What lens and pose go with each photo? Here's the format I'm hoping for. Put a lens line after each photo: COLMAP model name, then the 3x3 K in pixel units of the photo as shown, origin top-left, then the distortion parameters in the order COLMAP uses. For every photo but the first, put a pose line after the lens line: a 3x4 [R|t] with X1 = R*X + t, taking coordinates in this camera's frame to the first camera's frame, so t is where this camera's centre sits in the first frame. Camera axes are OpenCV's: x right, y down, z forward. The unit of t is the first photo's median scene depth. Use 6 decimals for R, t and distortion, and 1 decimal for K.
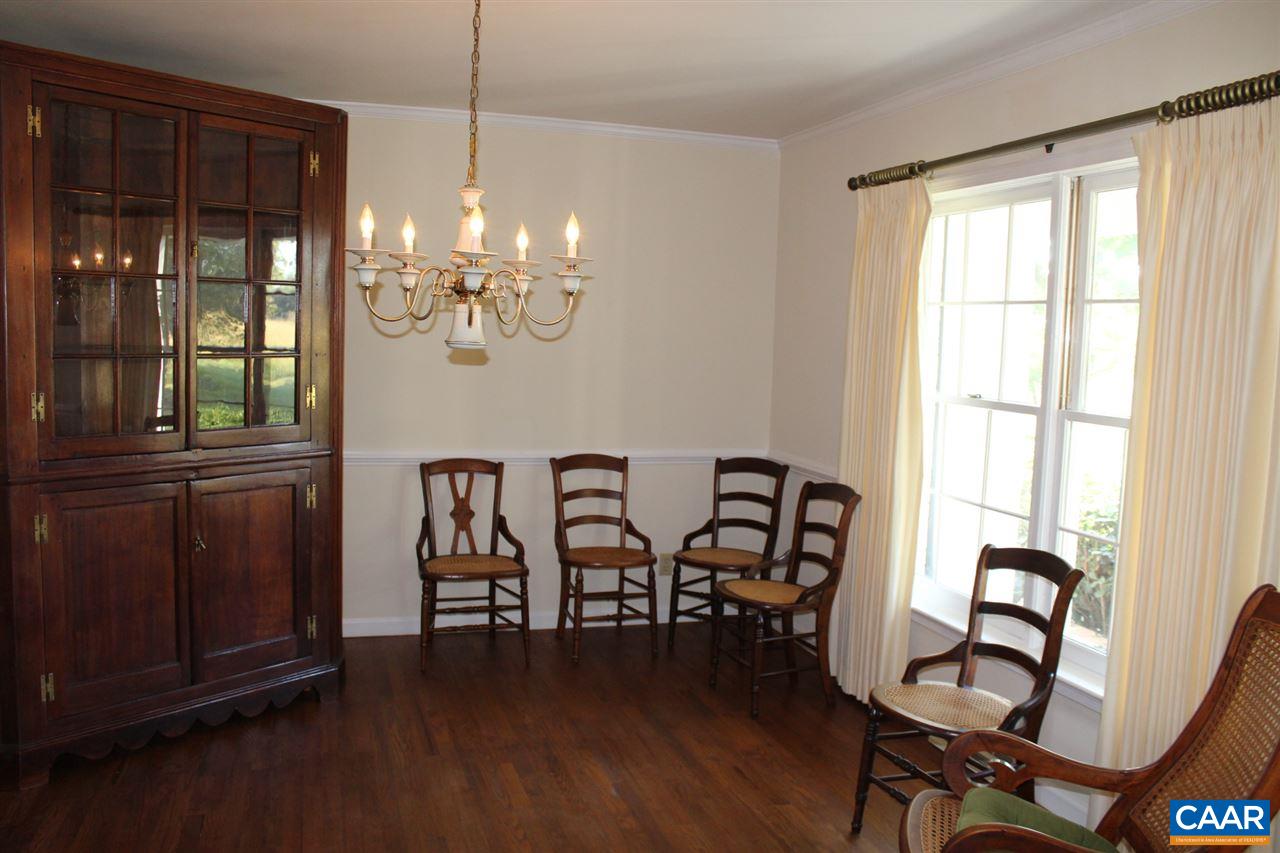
lens RADIAL K [[1051.9, 0, 637.8], [0, 1051.9, 429.0], [0, 0, 1]] dist [-0.149931, 0.105379]
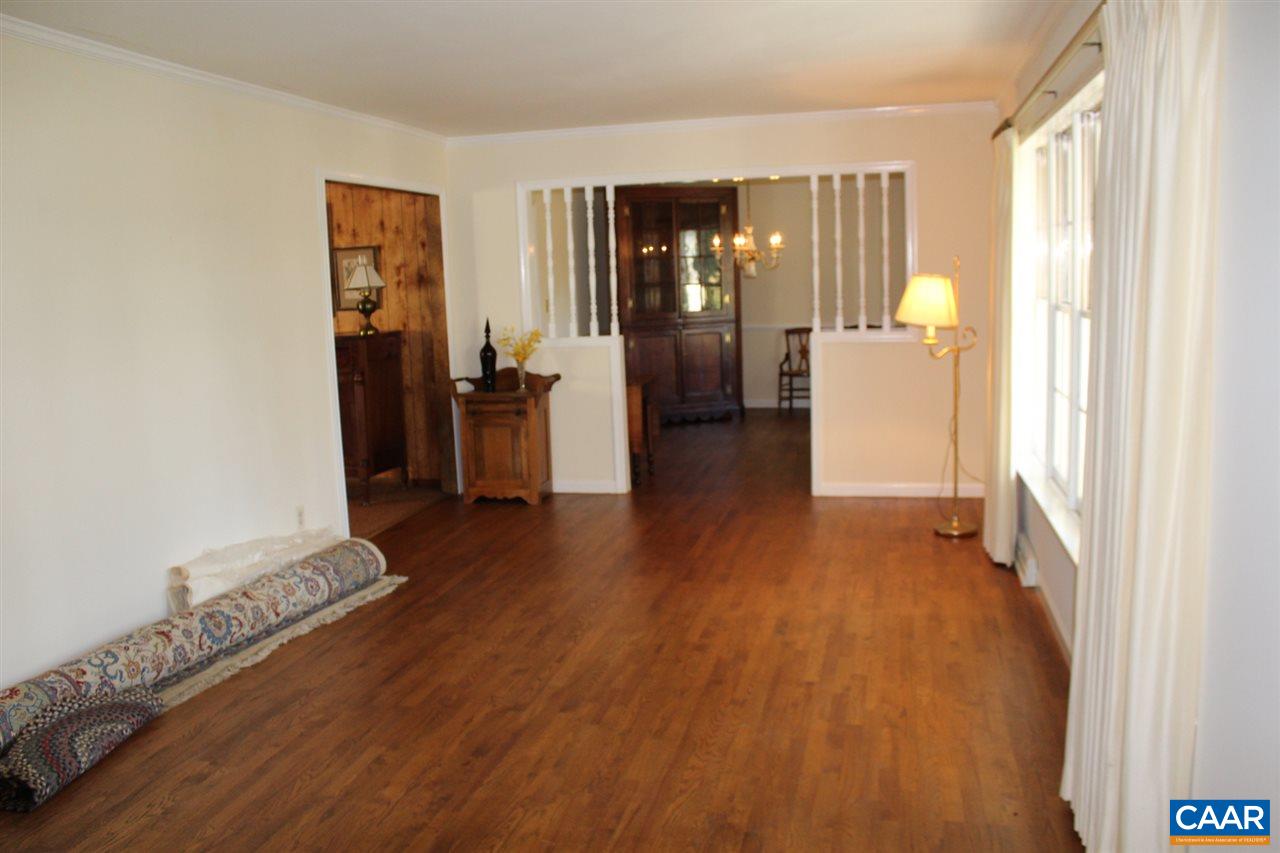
lens RADIAL K [[1051.9, 0, 640.5], [0, 1051.9, 428.9], [0, 0, 1]] dist [-0.149931, 0.105379]
pose [[0.859339, 0.006473, -0.511365, 0.839551], [0.023248, 0.998392, 0.051704, 0.150791], [0.510877, -0.056320, 0.857807, -1.371935]]
